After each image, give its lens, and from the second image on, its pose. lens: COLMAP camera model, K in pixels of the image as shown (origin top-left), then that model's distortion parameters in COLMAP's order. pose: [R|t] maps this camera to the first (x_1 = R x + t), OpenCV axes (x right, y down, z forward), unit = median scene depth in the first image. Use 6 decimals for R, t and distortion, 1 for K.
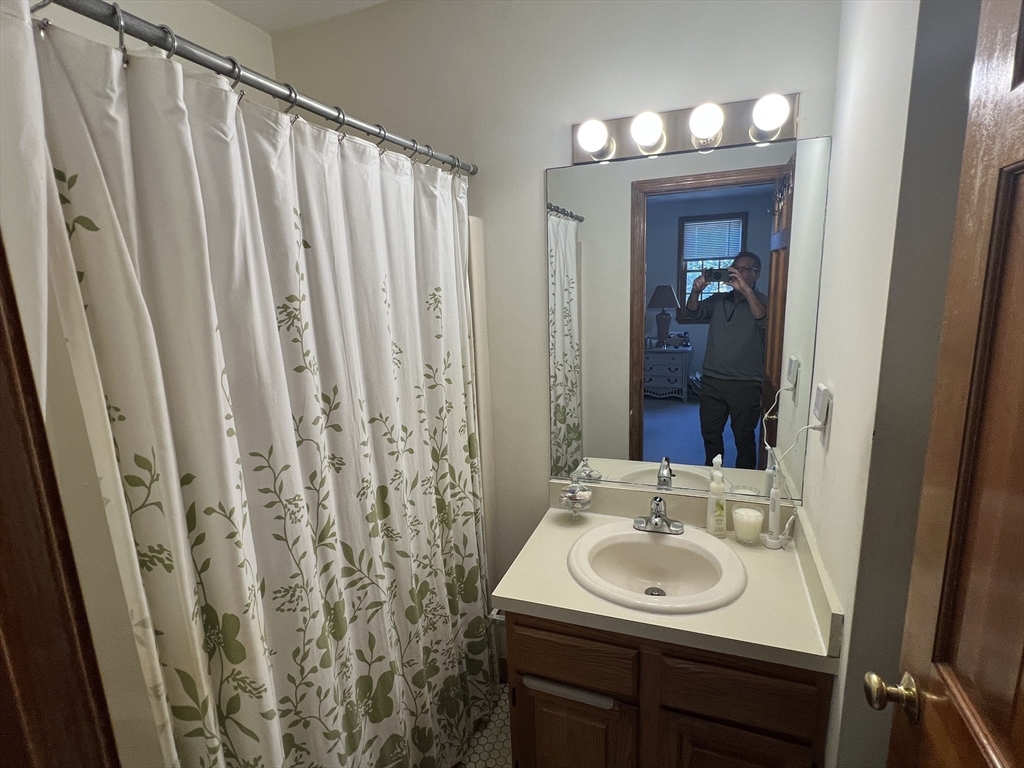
lens RADIAL K [[513.5, 0, 510.5], [0, 513.5, 388.1], [0, 0, 1]] dist [-0.000139, -0.000036]
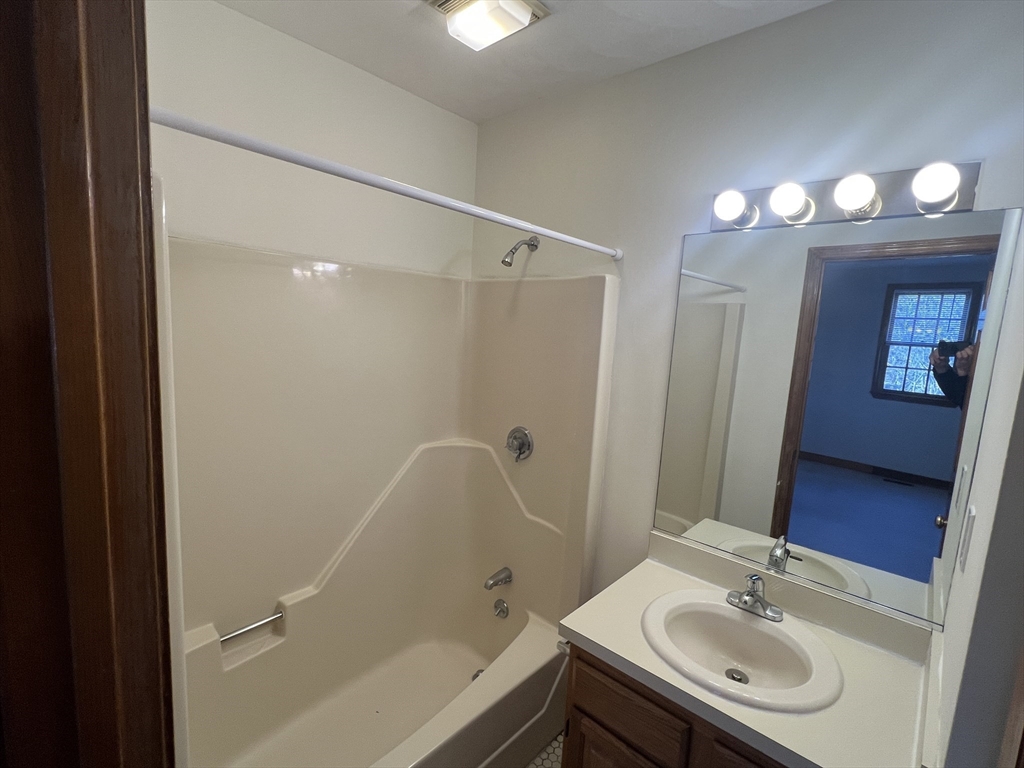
lens RADIAL K [[476.3, 0, 511.3], [0, 476.3, 384.2], [0, 0, 1]] dist [0.000090, -0.000327]
pose [[0.928352, 0.133376, -0.346948, 0.125587], [-0.161893, 0.985307, -0.054409, -0.012554], [0.334594, 0.106680, 0.936305, -0.008399]]
